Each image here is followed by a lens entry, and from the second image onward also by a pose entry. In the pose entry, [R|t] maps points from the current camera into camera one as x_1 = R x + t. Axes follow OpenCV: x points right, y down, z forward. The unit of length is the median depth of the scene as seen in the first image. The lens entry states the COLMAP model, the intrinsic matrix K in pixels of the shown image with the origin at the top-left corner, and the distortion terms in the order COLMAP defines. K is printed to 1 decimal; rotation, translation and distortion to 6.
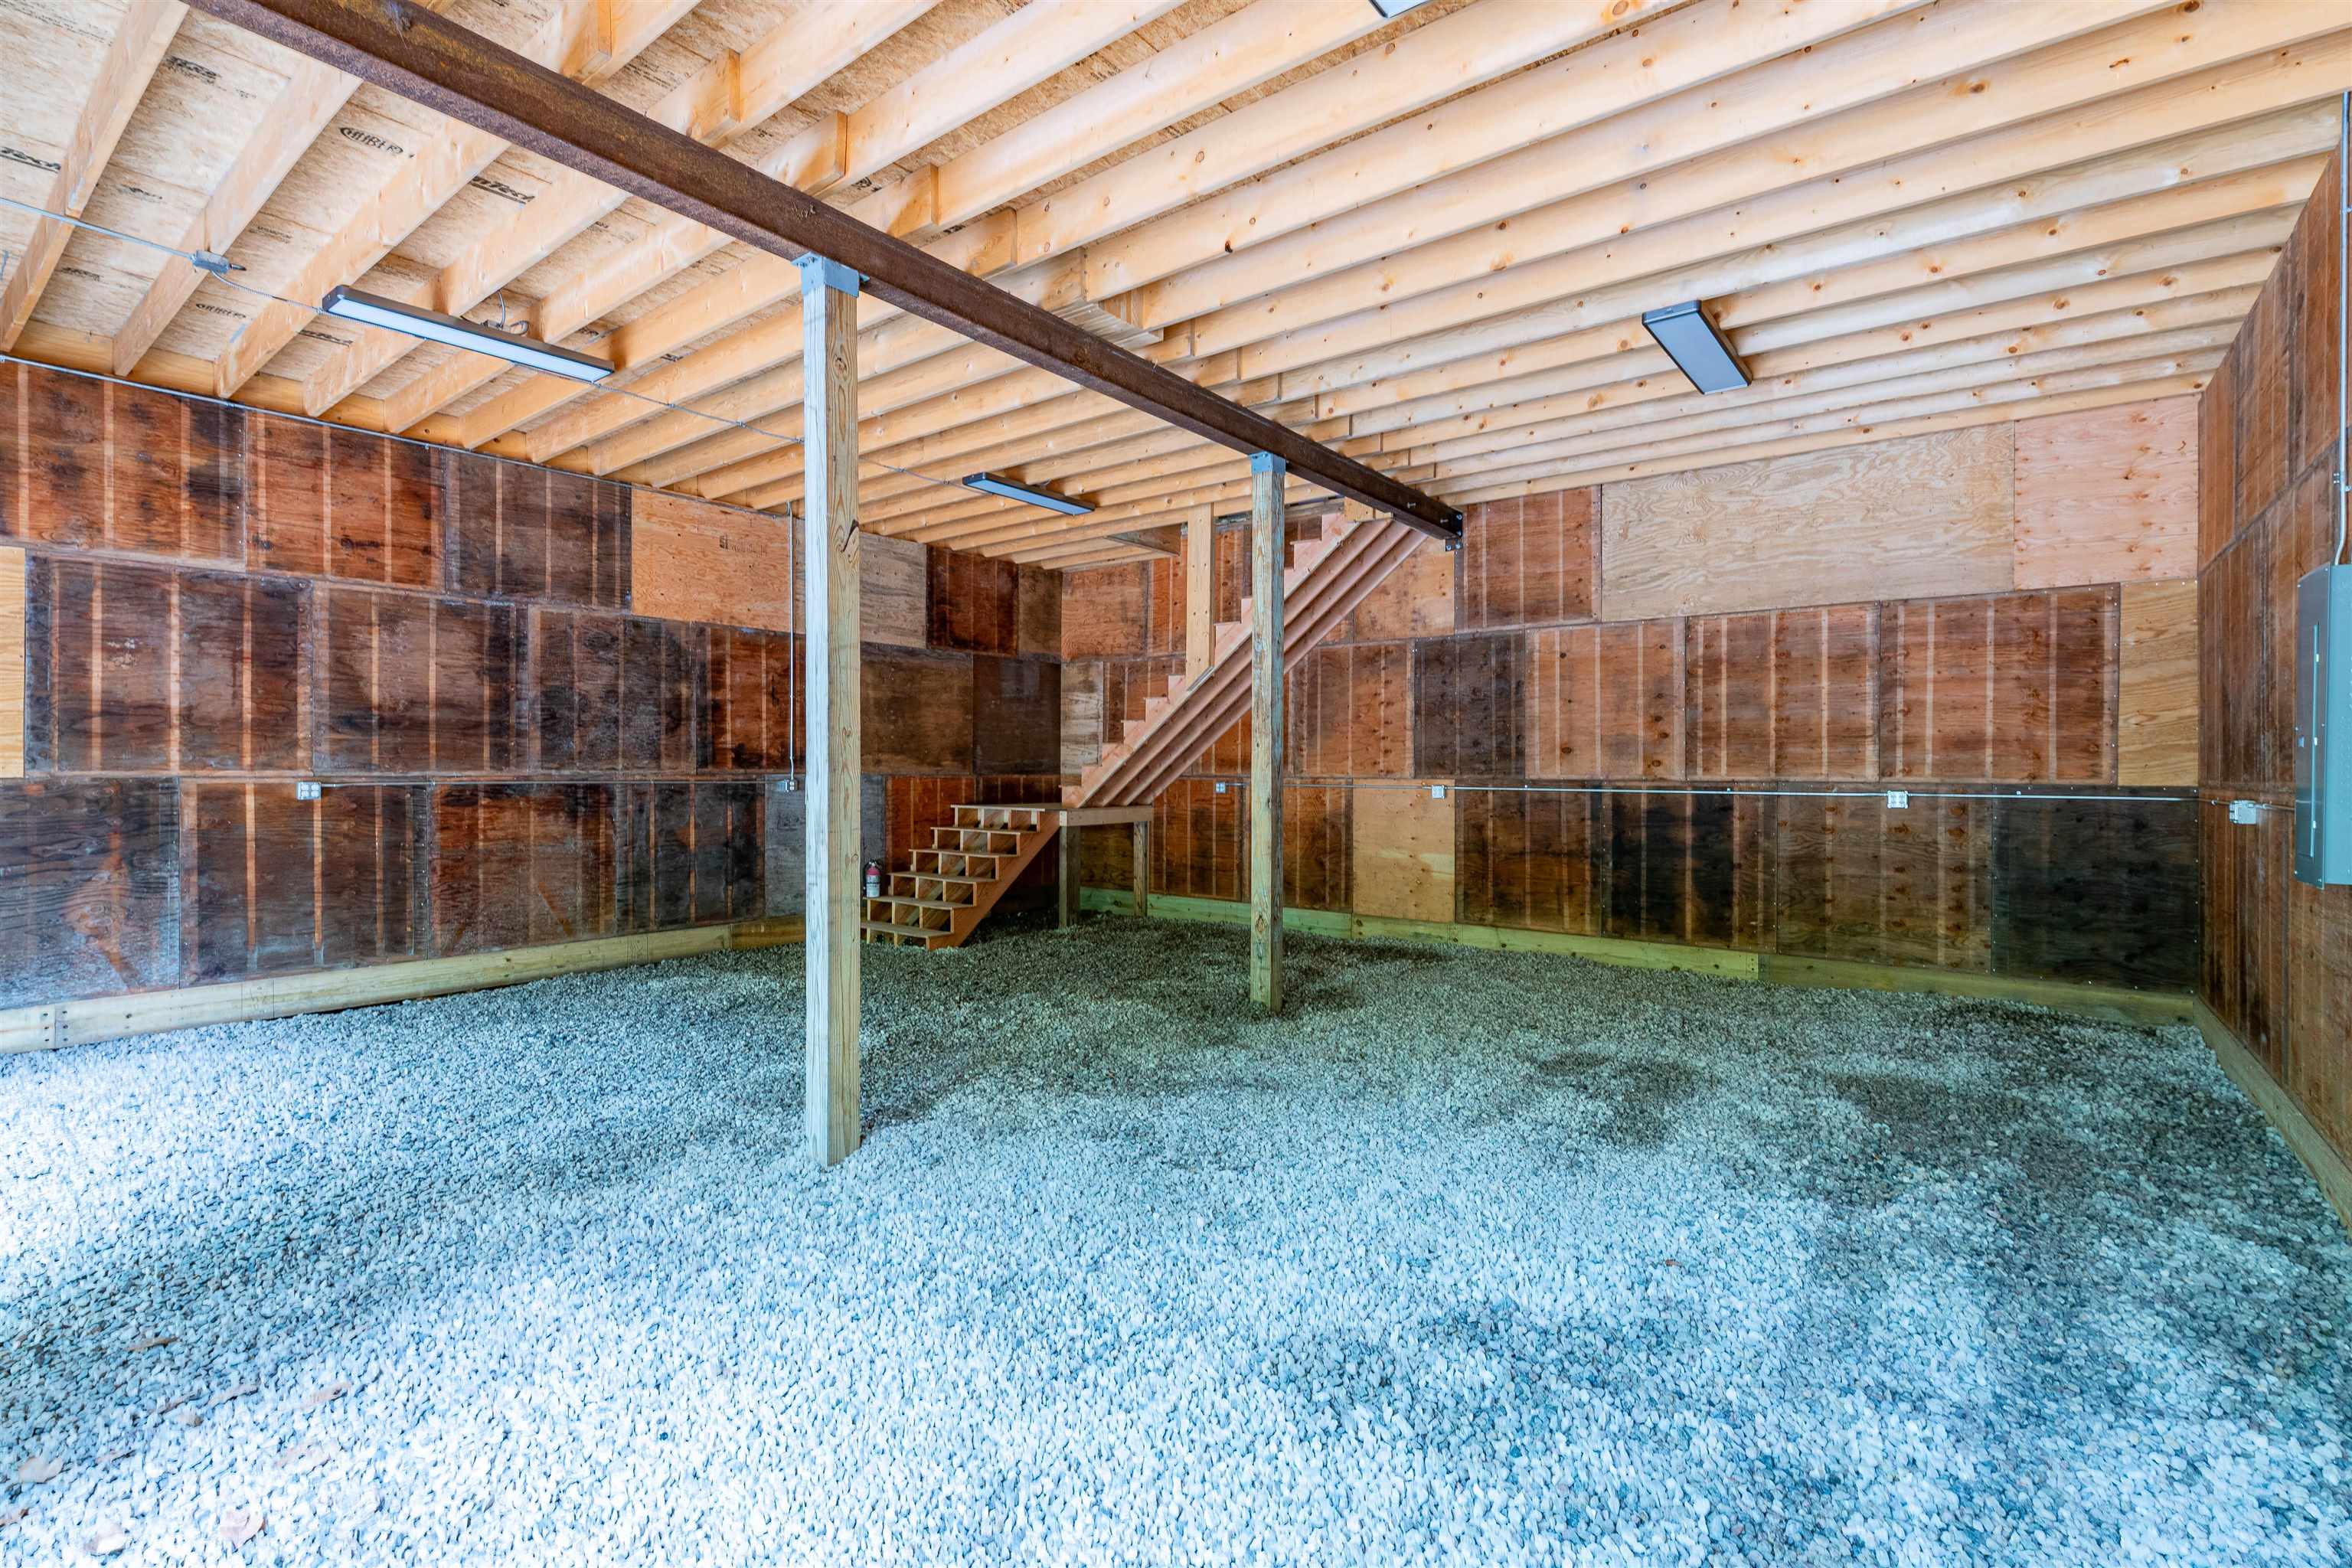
lens RADIAL K [[1032.5, 0, 1181.2], [0, 1032.5, 772.7], [0, 0, 1]] dist [-0.000721, 0.000931]
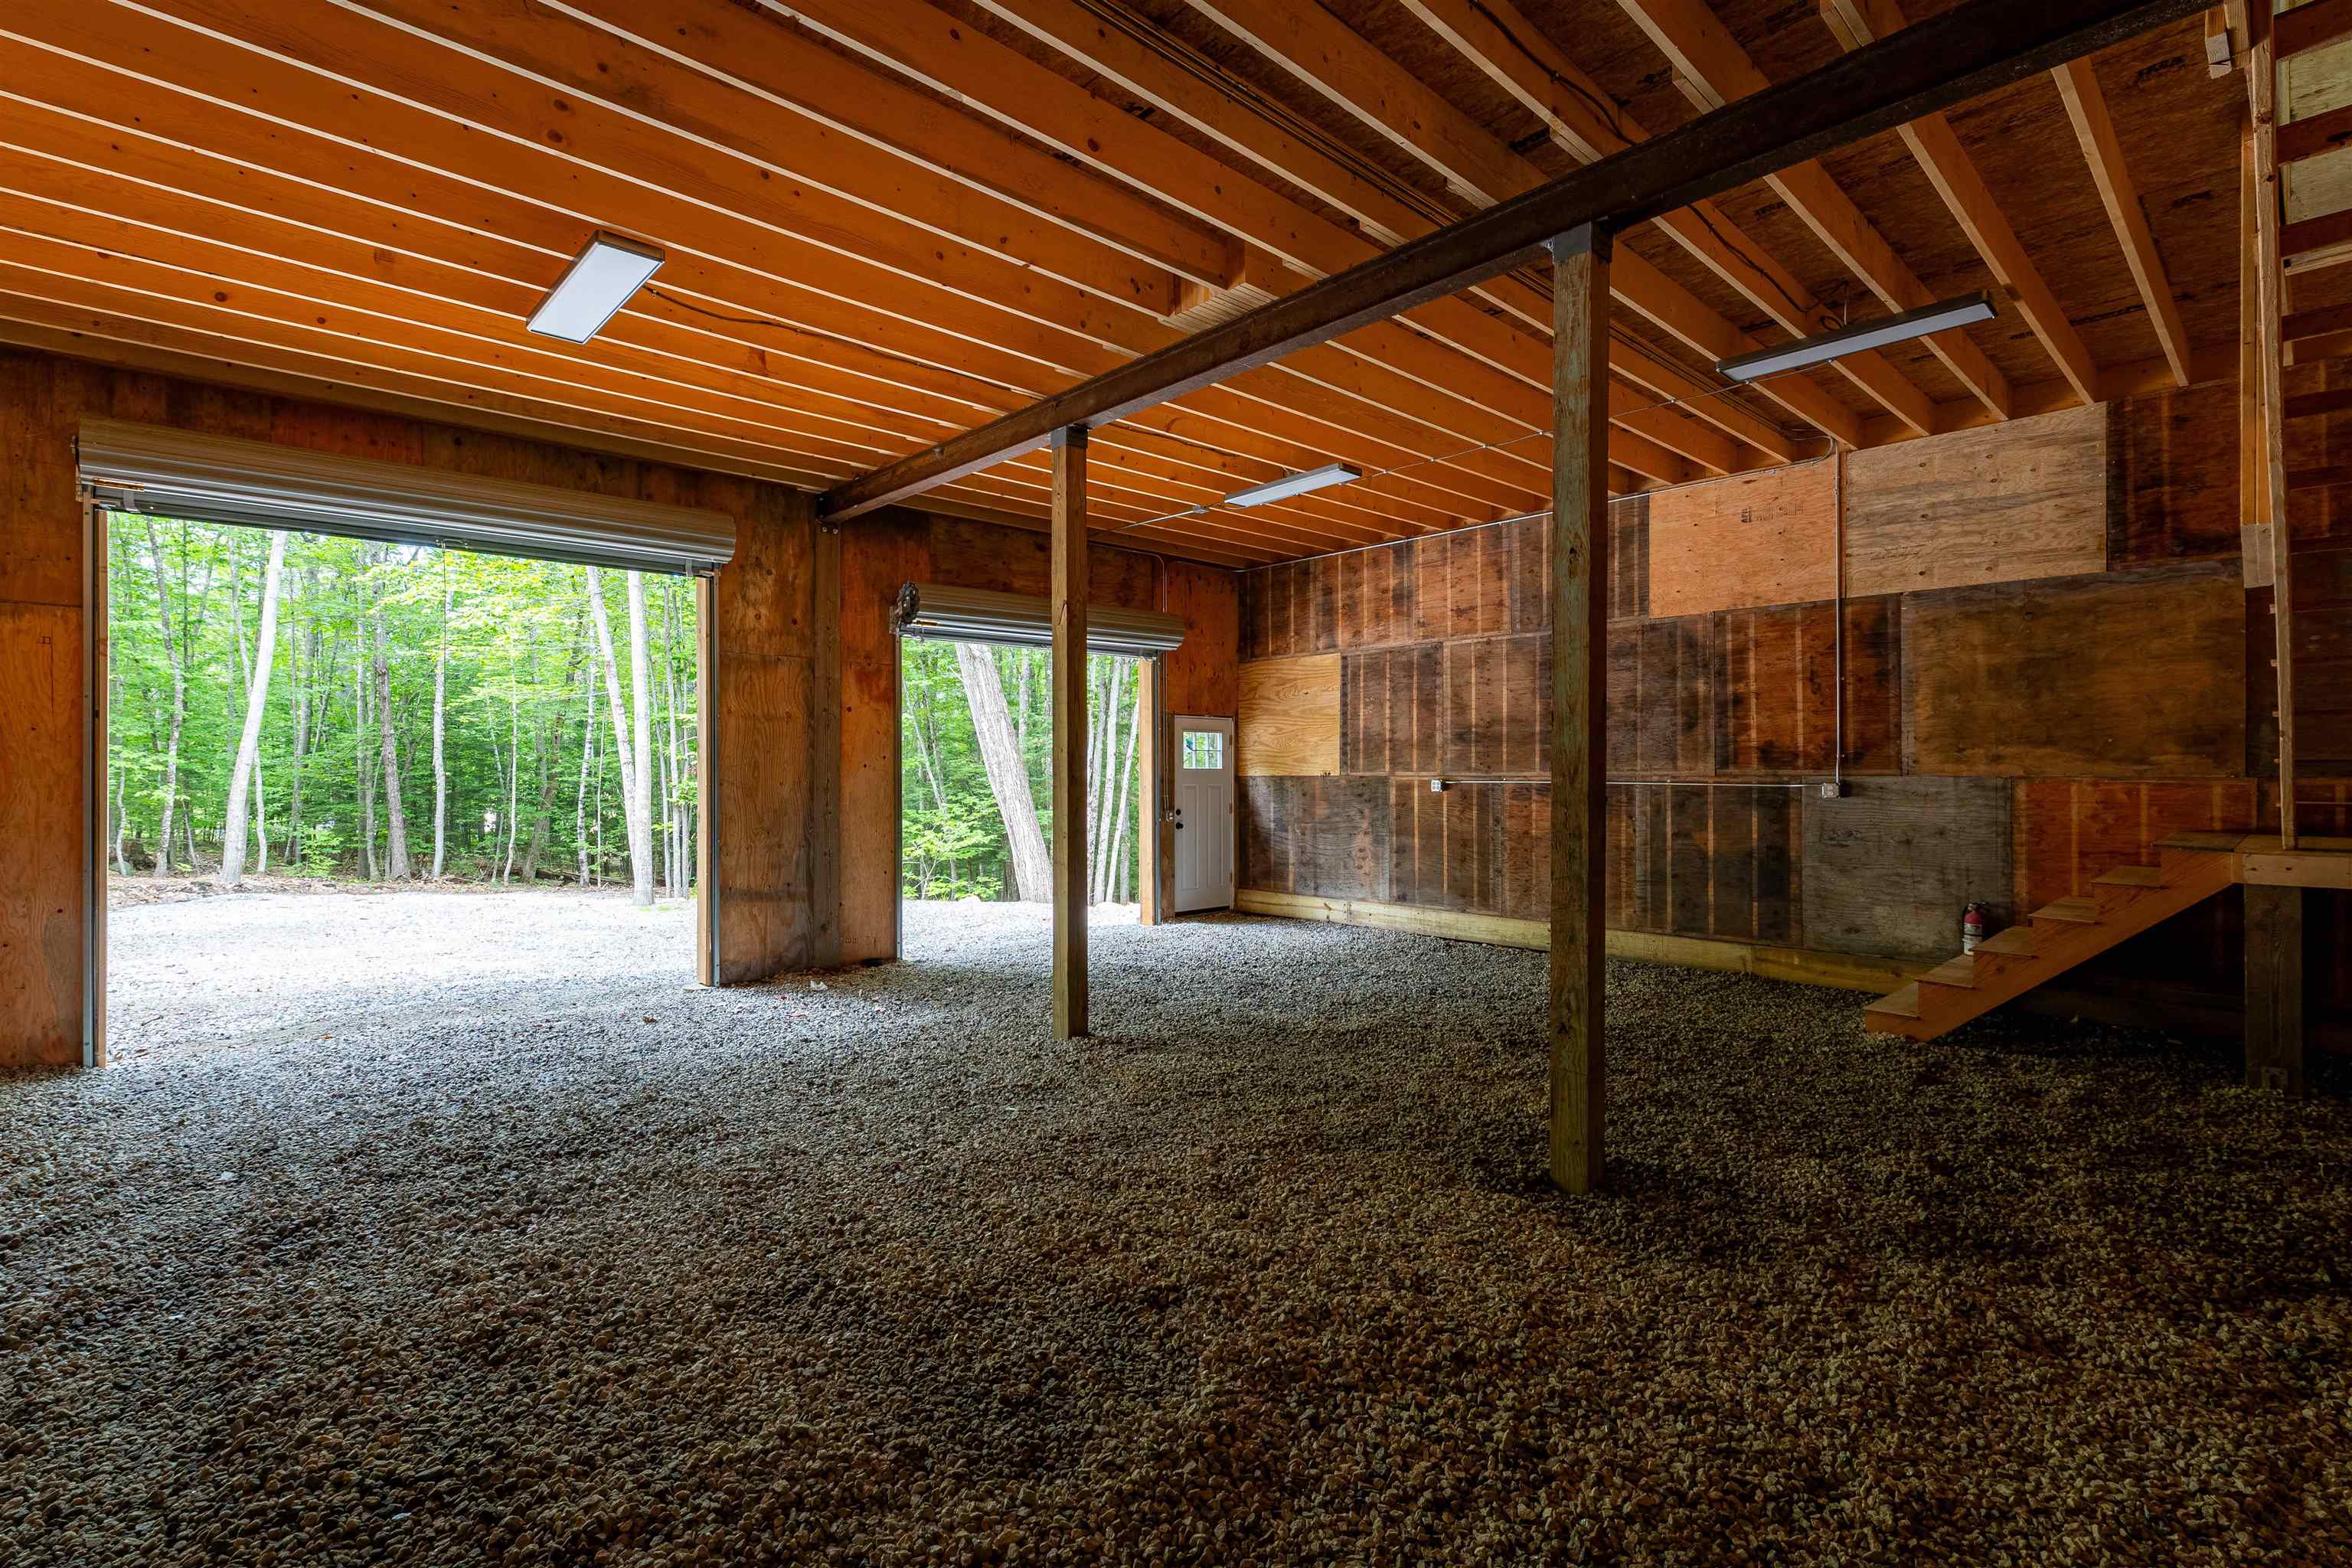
lens RADIAL K [[1081.2, 0, 1166.4], [0, 1081.2, 779.6], [0, 0, 1]] dist [-0.030714, -0.000481]
pose [[-0.174136, 0.003827, -0.984714, 0.565748], [-0.000729, 0.999992, 0.004015, 0.001607], [0.984721, 0.001417, -0.174132, 0.680024]]
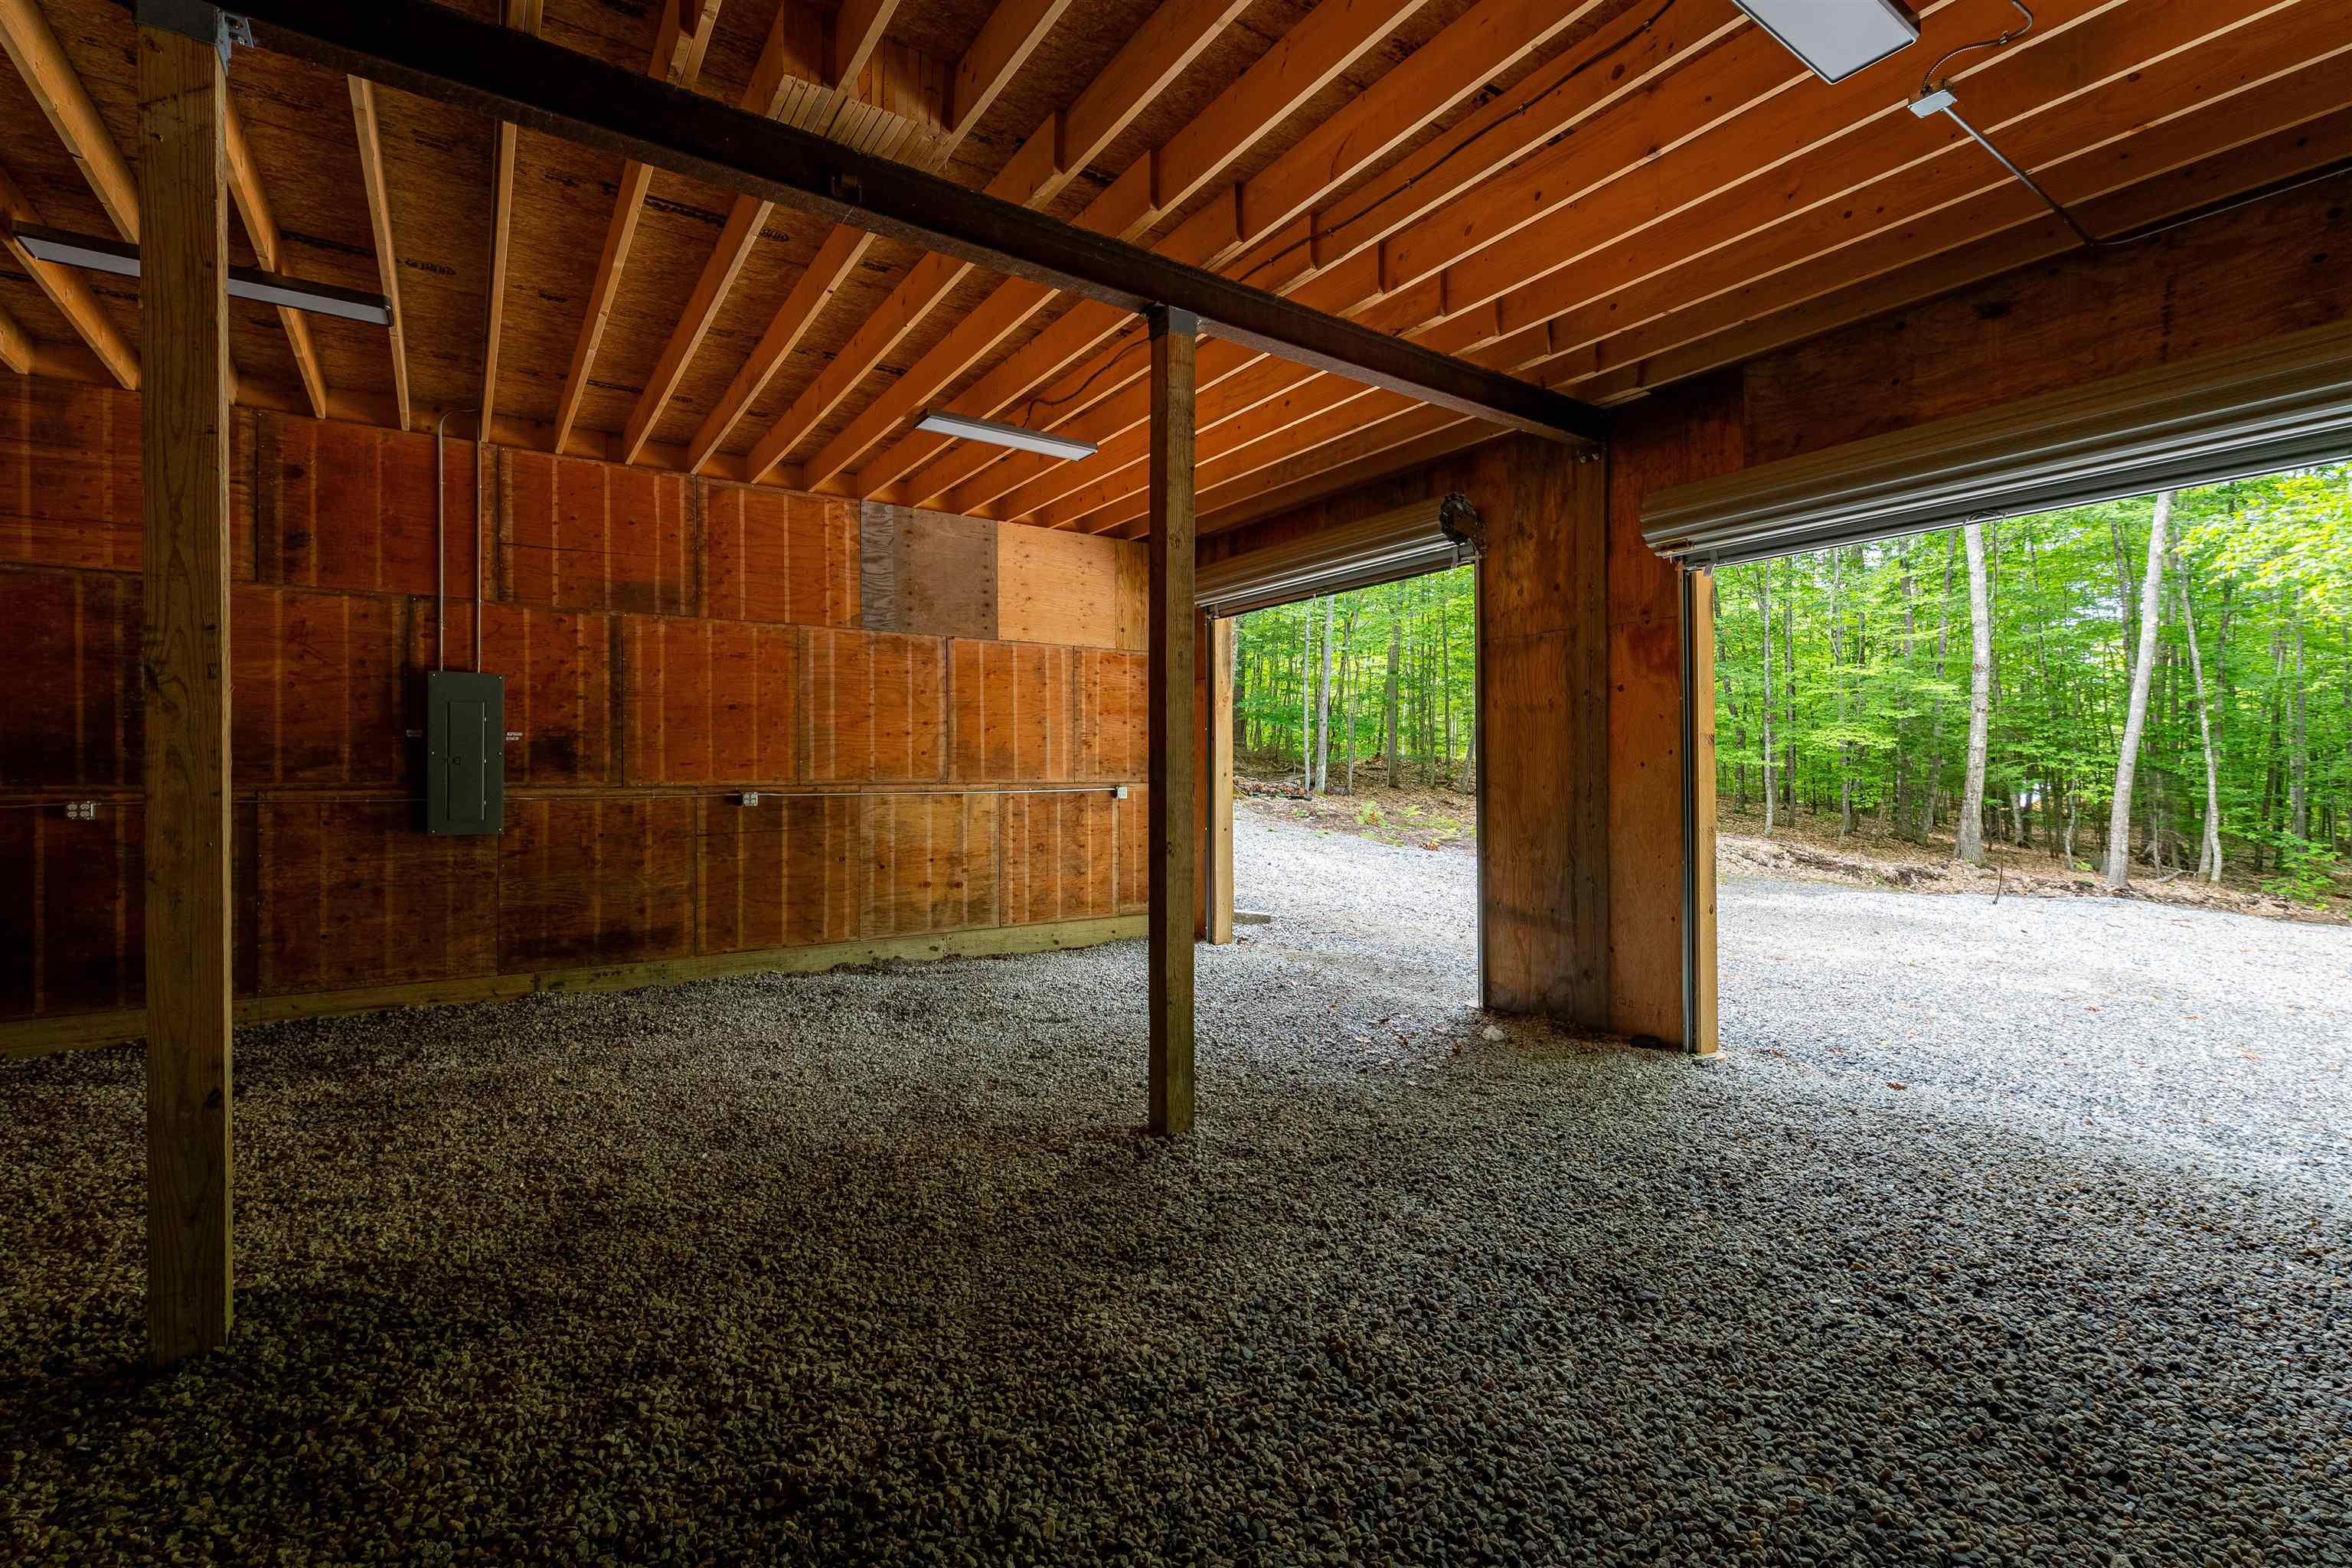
lens RADIAL K [[1032.5, 0, 1184.6], [0, 1032.5, 771.6], [0, 0, 1]] dist [-0.000721, 0.000931]
pose [[-0.953358, 0.001883, 0.301835, -0.329299], [0.001622, 0.999998, -0.001115, -0.001737], [-0.301837, -0.000574, -0.953360, 0.991501]]
